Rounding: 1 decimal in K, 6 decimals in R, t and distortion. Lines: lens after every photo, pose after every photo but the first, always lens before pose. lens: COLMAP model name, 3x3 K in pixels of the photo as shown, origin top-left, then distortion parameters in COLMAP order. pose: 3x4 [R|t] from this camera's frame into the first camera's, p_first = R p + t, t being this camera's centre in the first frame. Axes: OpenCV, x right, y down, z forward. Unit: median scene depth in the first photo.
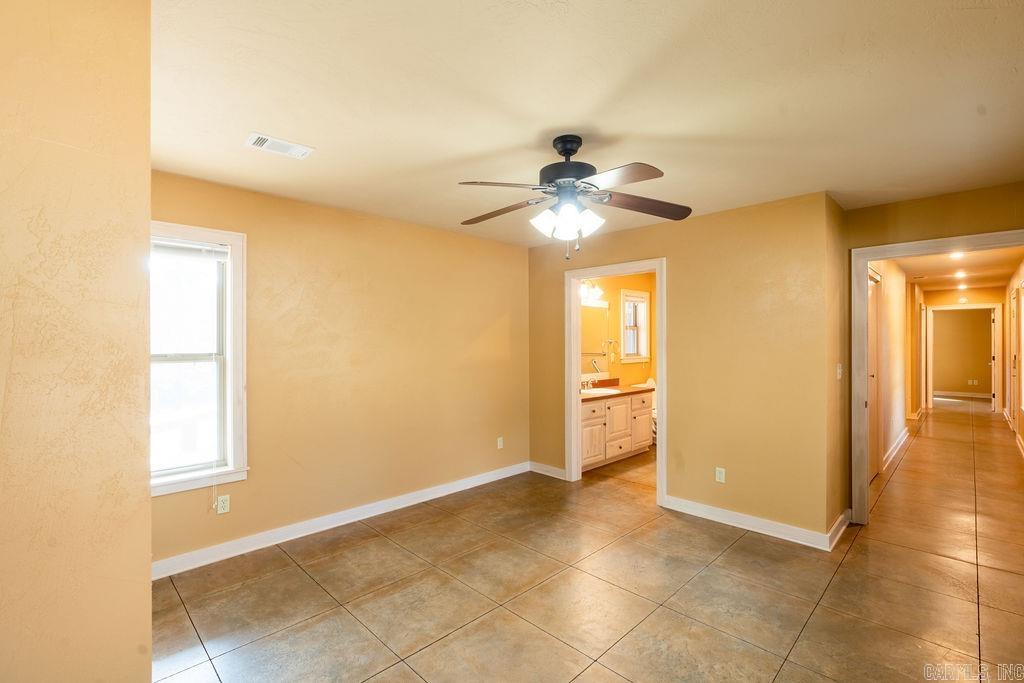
lens RADIAL K [[463.8, 0, 512.4], [0, 463.8, 337.8], [0, 0, 1]] dist [-0.007883, 0.002879]
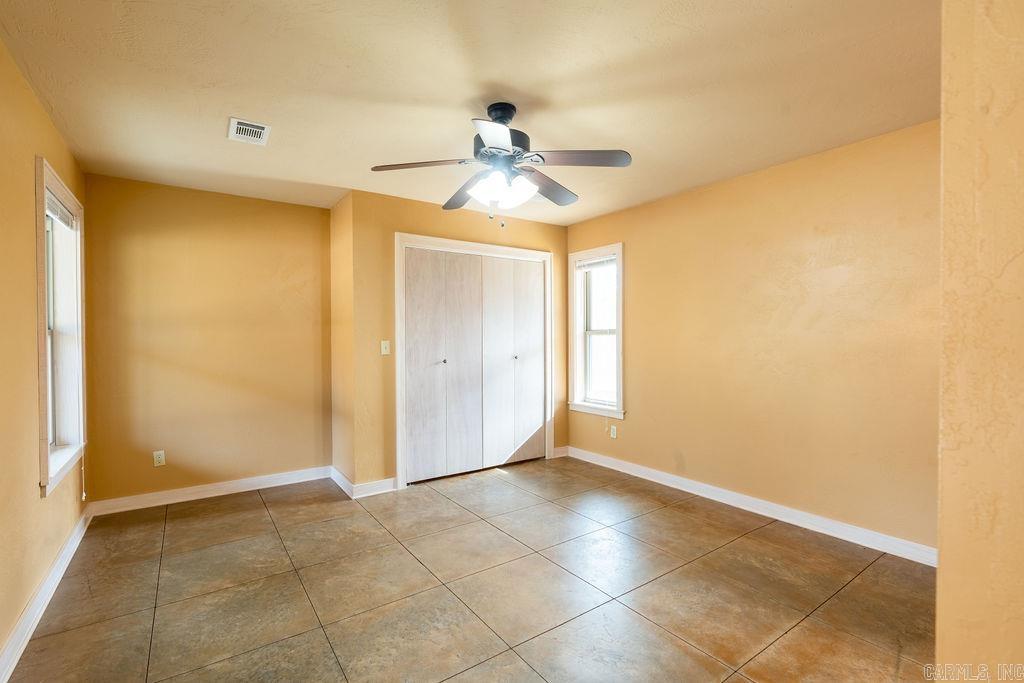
lens RADIAL K [[463.8, 0, 510.8], [0, 463.8, 345.3], [0, 0, 1]] dist [-0.007883, 0.002879]
pose [[-0.172274, 0.021718, -0.984810, 0.778124], [0.014096, 0.999709, 0.019581, 0.045473], [0.984948, -0.010509, -0.172530, 0.831493]]
